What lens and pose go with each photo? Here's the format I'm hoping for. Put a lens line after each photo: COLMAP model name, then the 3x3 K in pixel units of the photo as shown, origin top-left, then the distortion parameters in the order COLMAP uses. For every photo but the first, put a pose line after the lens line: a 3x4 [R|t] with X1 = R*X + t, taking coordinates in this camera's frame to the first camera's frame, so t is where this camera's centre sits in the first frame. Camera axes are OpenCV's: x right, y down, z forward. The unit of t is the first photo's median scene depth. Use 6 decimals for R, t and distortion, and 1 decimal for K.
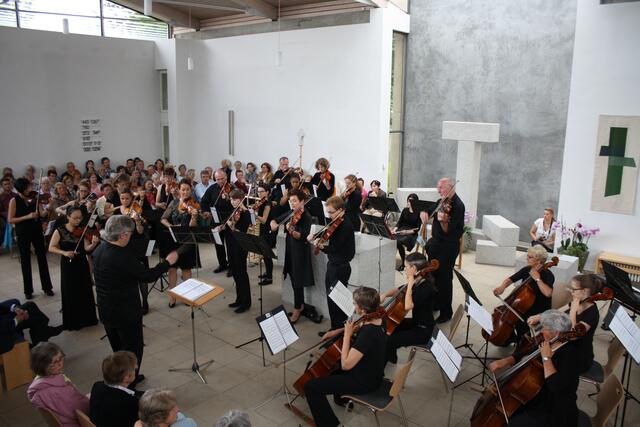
lens RADIAL K [[530.5, 0, 320.0], [0, 530.5, 213.5], [0, 0, 1]] dist [-0.158630, 0.130634]
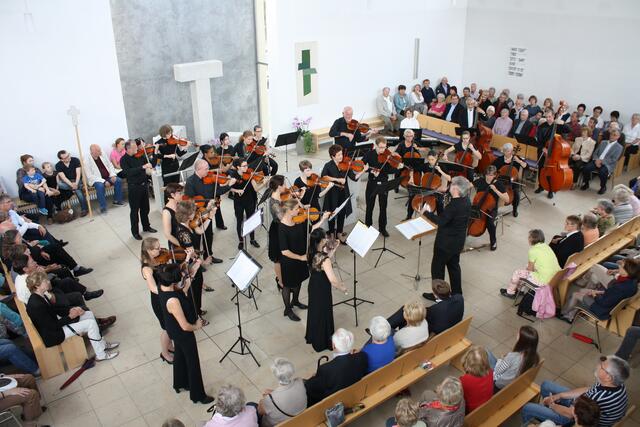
lens RADIAL K [[530.5, 0, 320.0], [0, 530.5, 213.5], [0, 0, 1]] dist [-0.158630, 0.130634]
pose [[0.218970, -0.420355, 0.880542, -0.781928], [0.216665, 0.900860, 0.376176, -0.241271], [-0.951372, 0.108411, 0.288337, 0.435754]]
